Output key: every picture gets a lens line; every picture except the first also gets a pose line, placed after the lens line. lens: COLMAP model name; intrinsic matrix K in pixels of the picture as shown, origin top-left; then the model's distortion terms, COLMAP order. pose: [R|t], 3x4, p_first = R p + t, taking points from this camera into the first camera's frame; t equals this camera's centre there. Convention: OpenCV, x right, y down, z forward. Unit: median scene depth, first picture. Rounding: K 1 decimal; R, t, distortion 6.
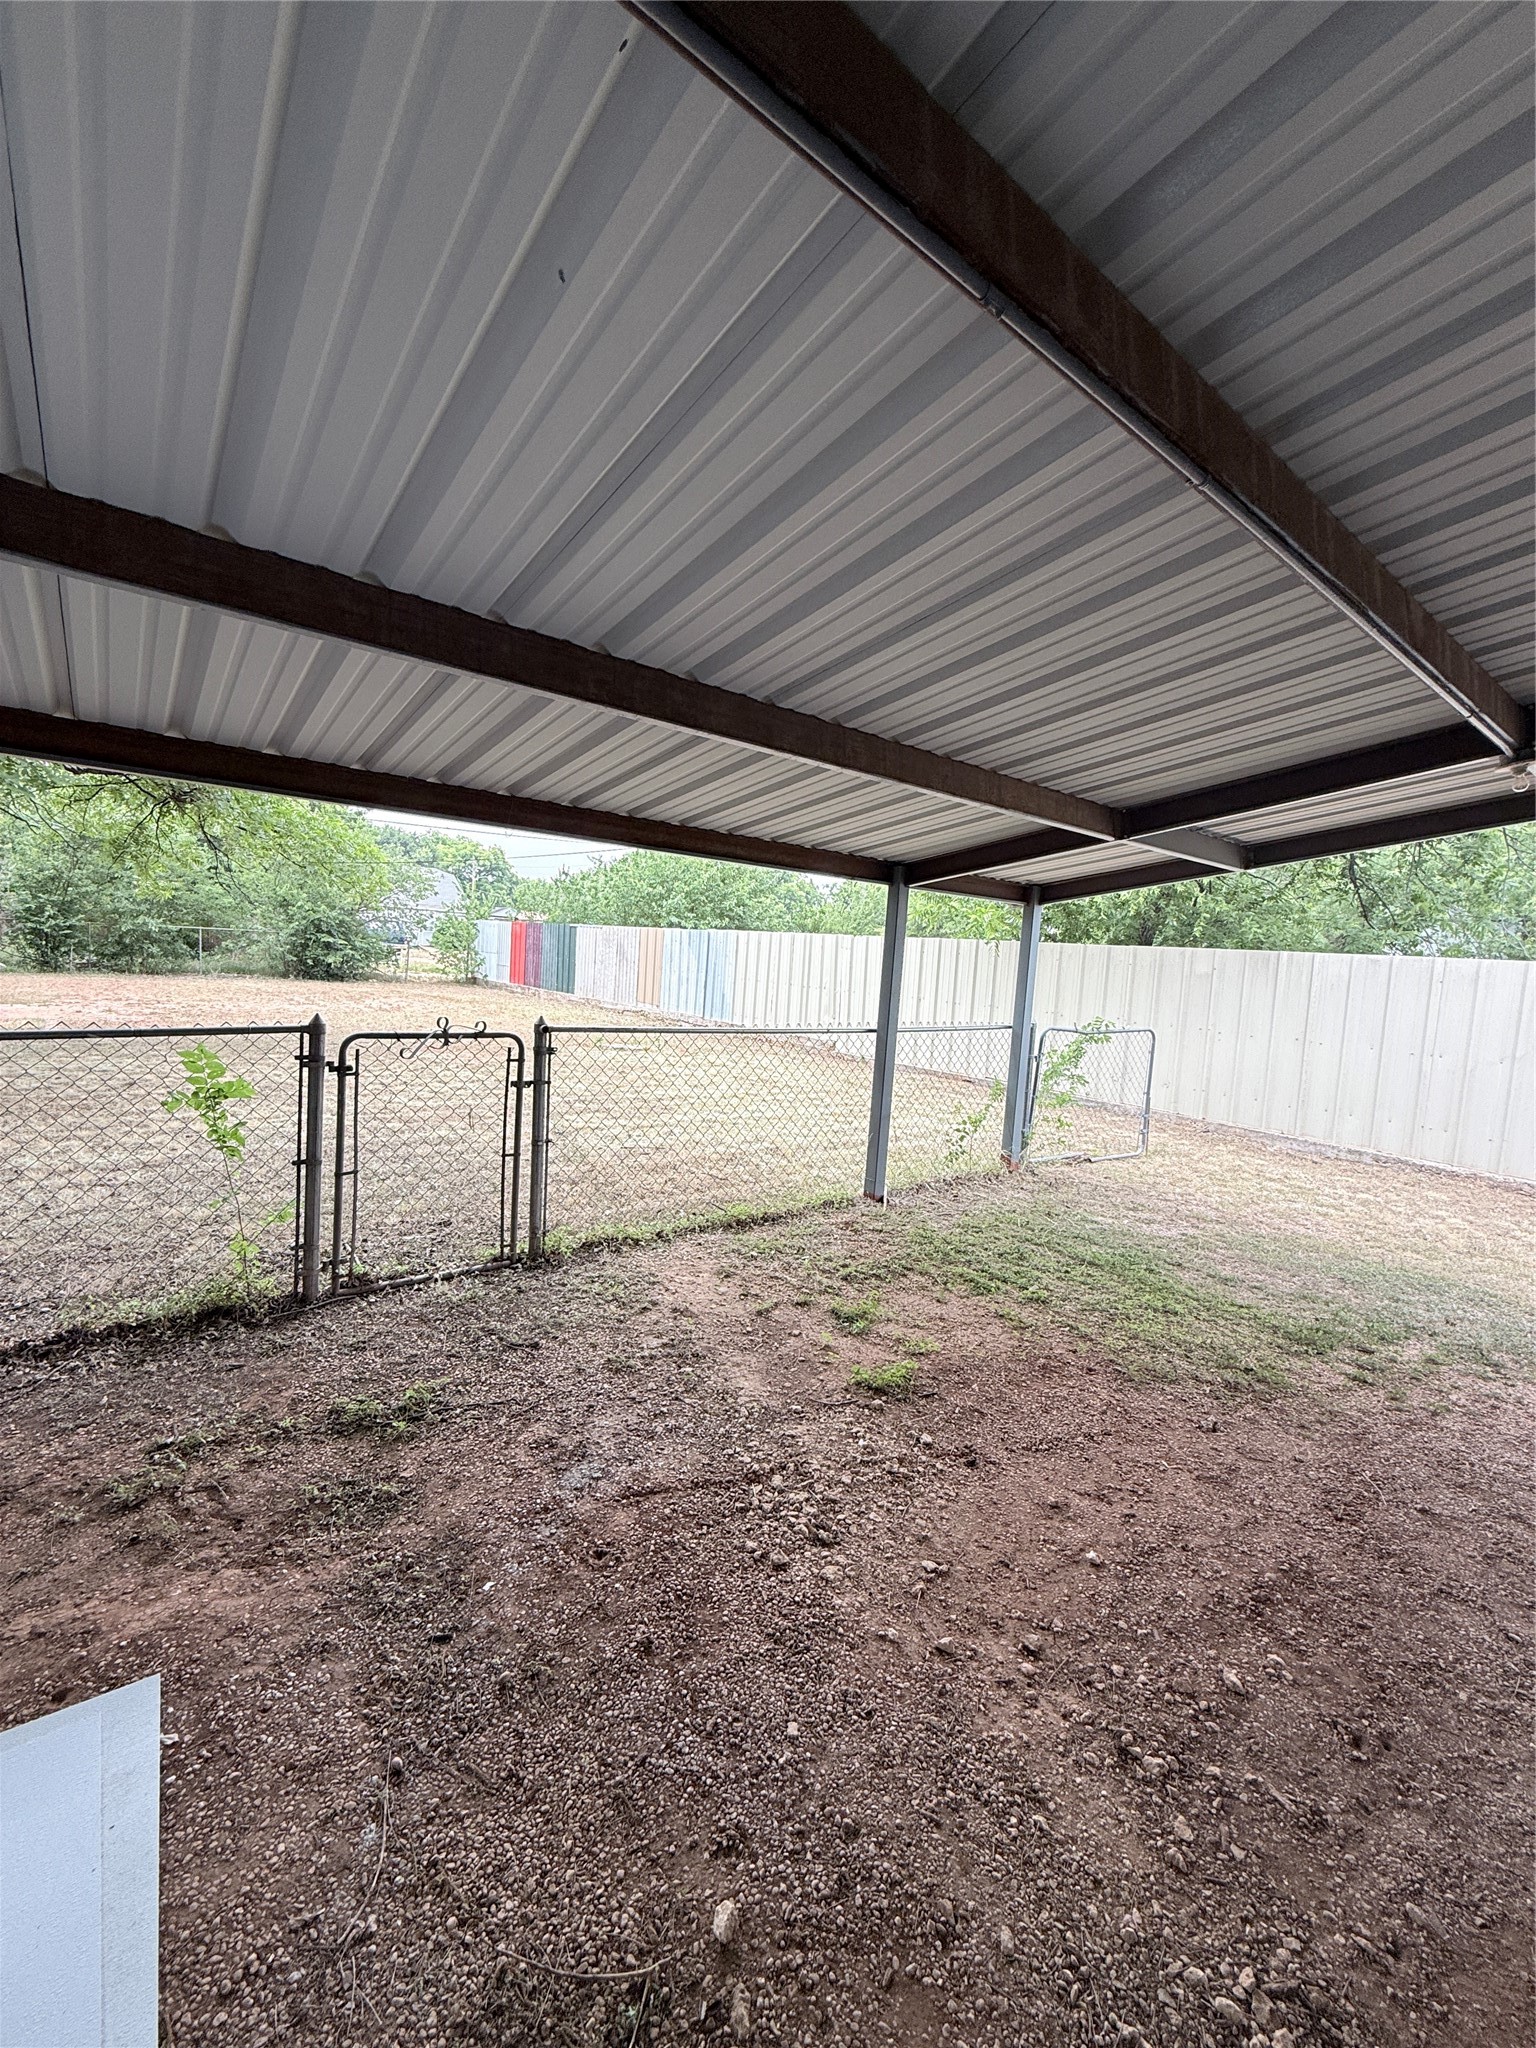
lens RADIAL K [[814.0, 0, 767.9], [0, 814.0, 1017.7], [0, 0, 1]] dist [-0.000012, 0.000196]
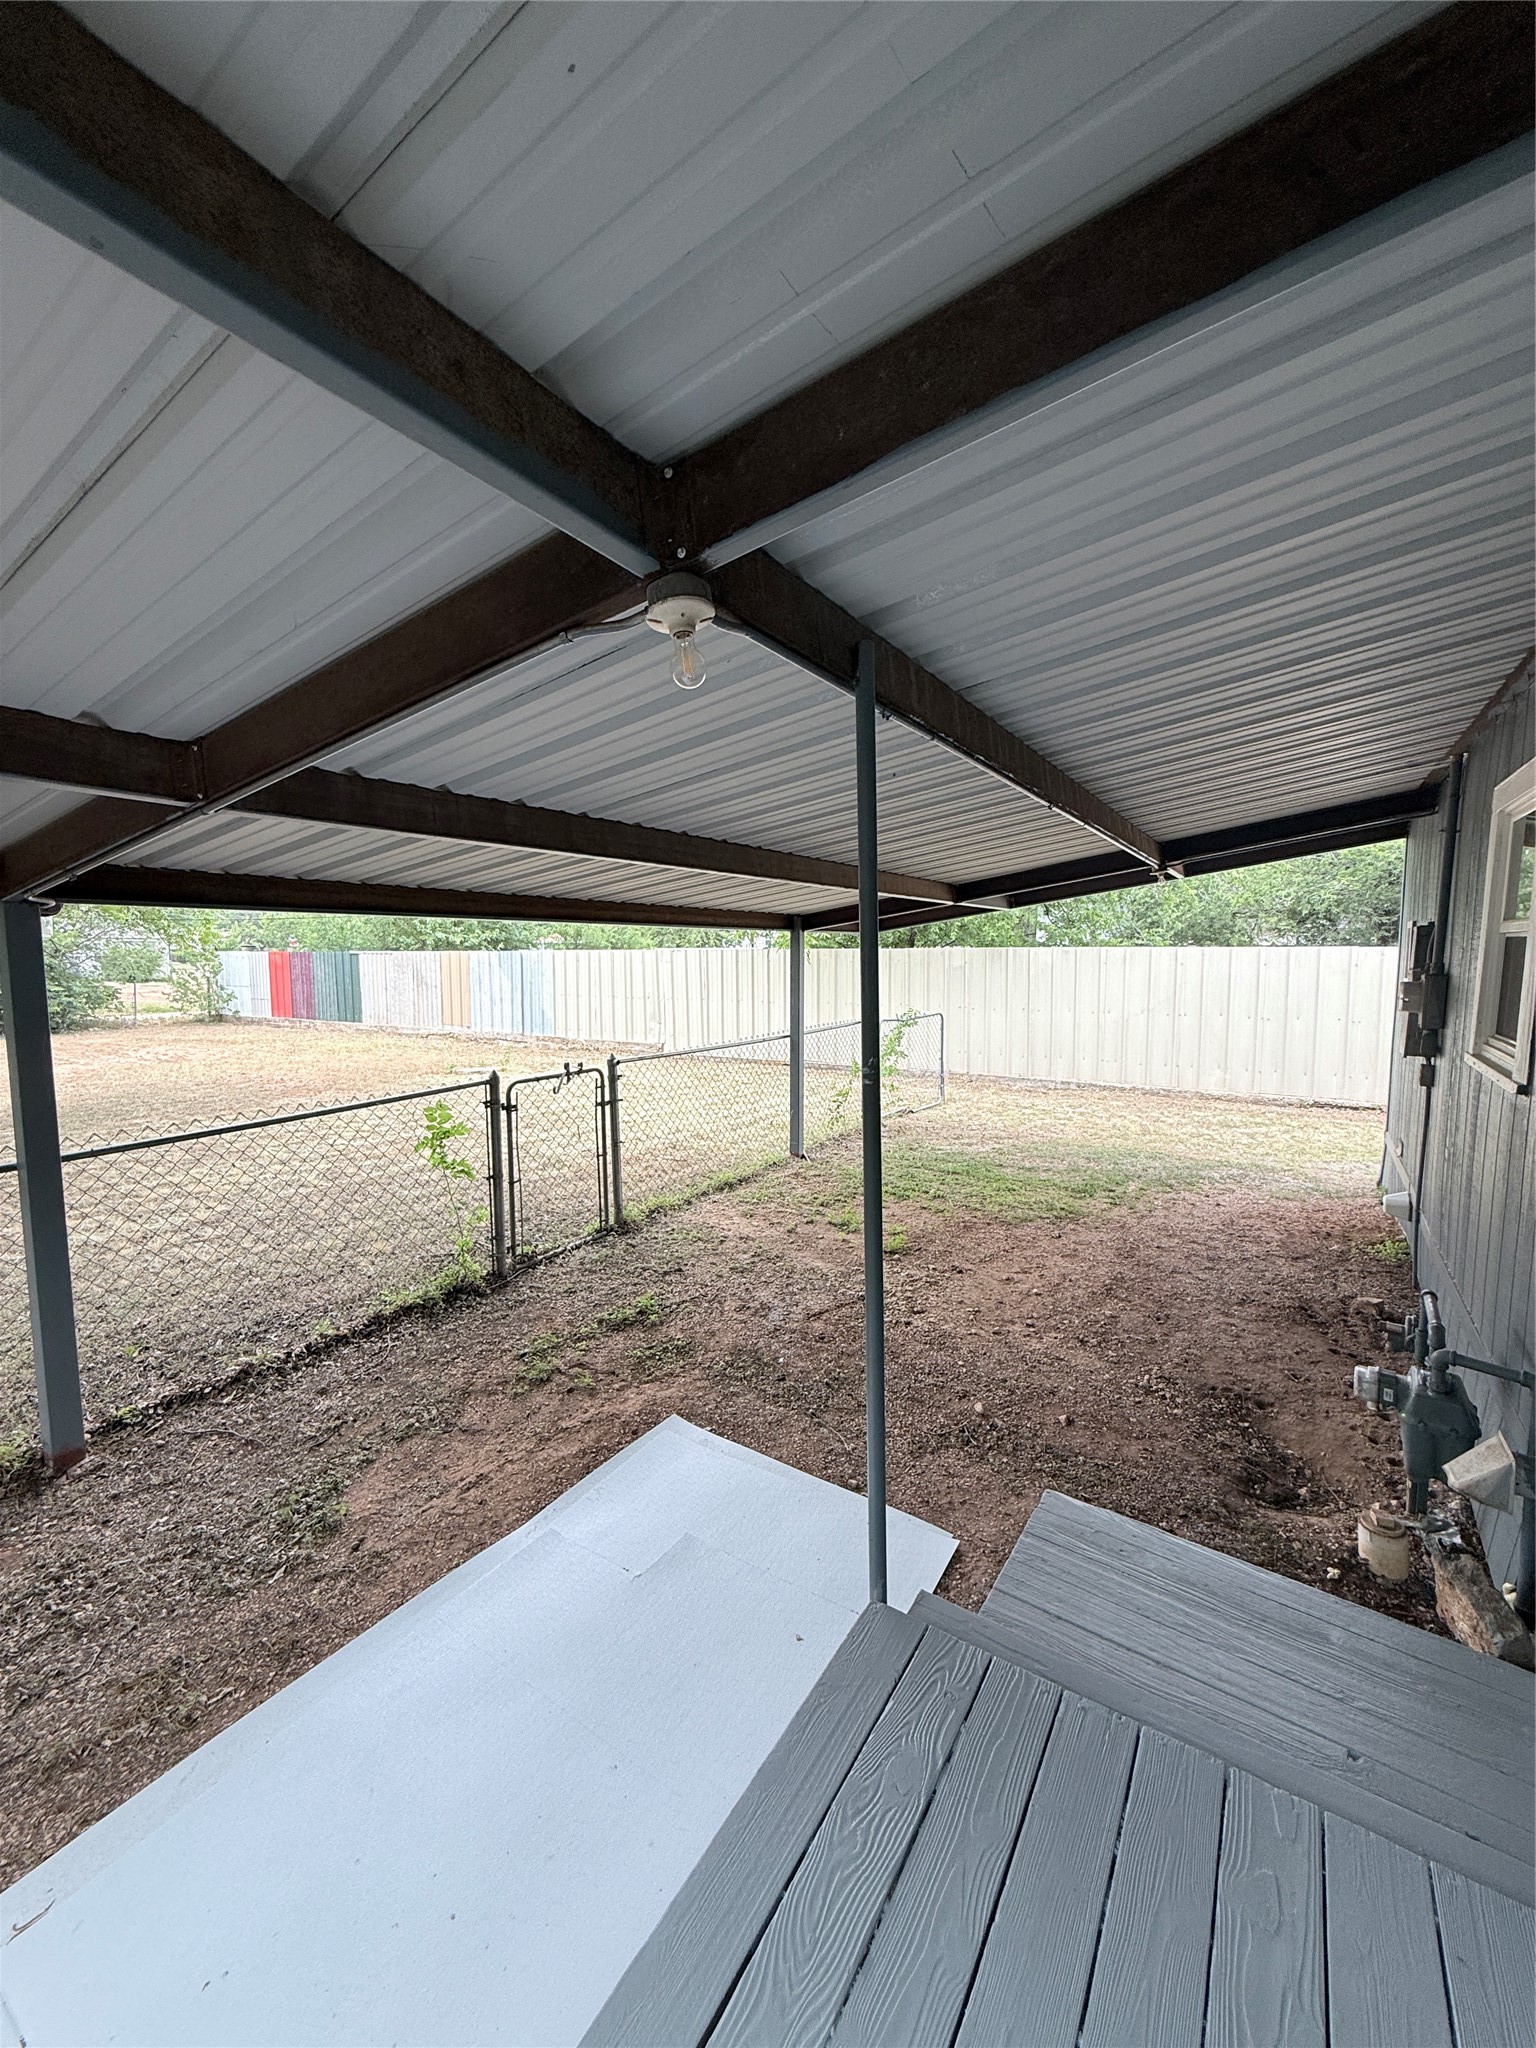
lens RADIAL K [[814.0, 0, 767.9], [0, 814.0, 1017.7], [0, 0, 1]] dist [-0.000012, 0.000196]
pose [[0.941267, -0.095875, 0.323766, -0.525756], [0.092532, 0.995377, 0.025742, -0.082282], [-0.324738, 0.005729, 0.945787, -0.450517]]
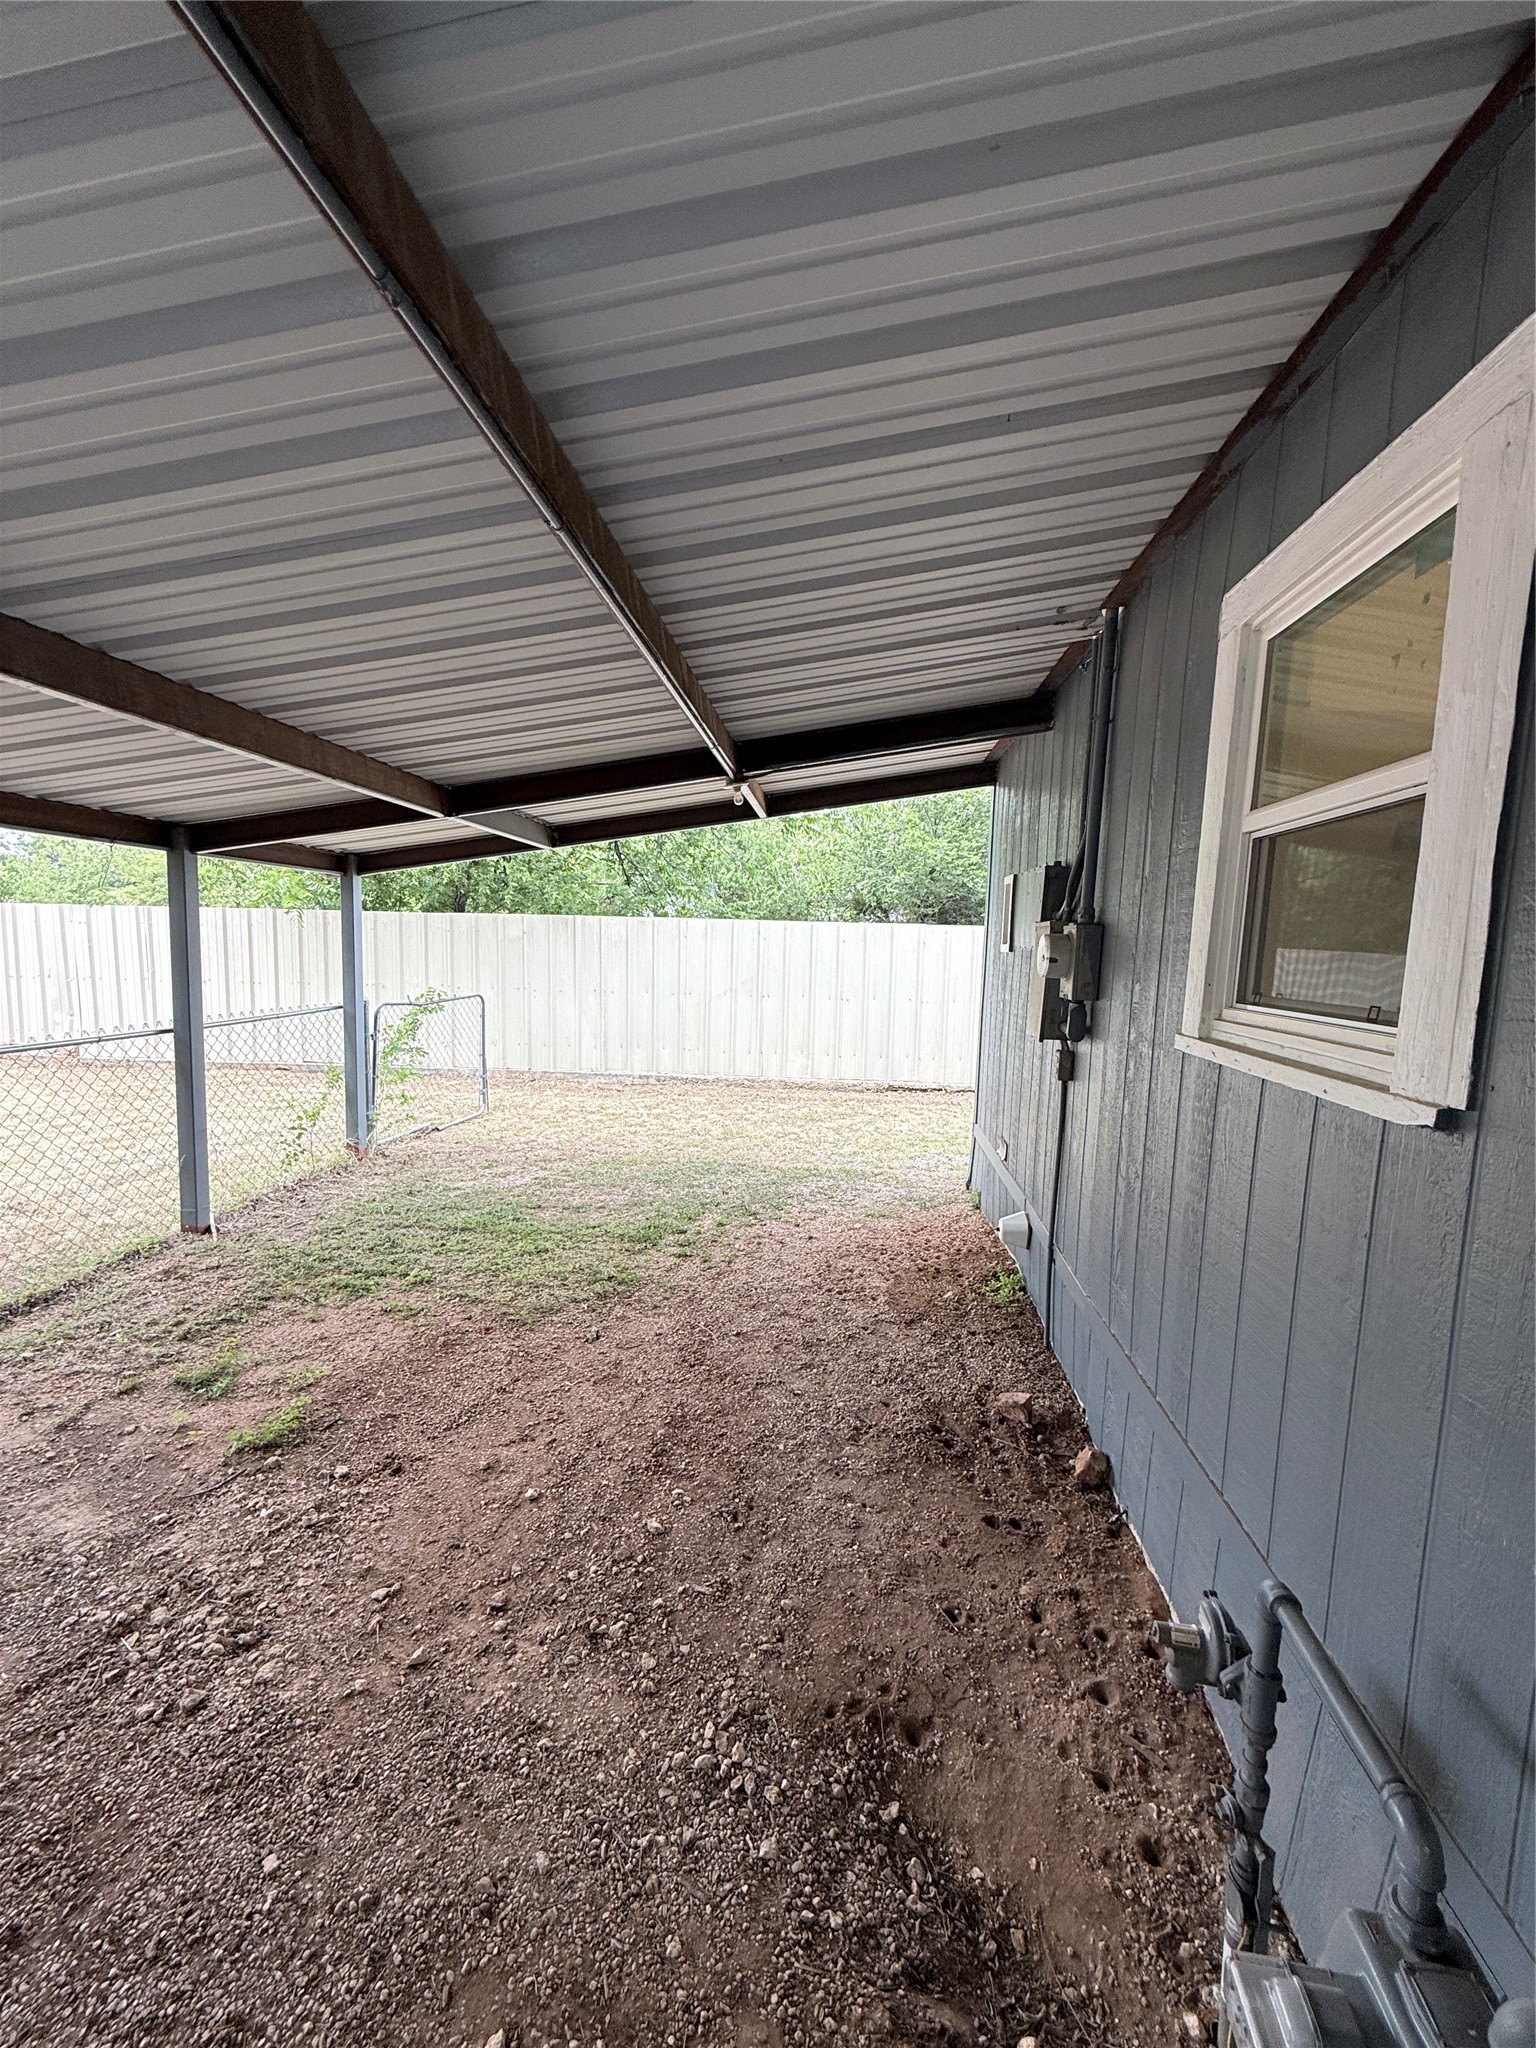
lens RADIAL K [[814.0, 0, 767.9], [0, 814.0, 1017.7], [0, 0, 1]] dist [-0.000012, 0.000196]
pose [[0.688441, -0.114601, 0.716181, -0.058830], [0.080267, 0.993411, 0.081804, -0.023412], [-0.720837, 0.001168, 0.693103, 0.008074]]
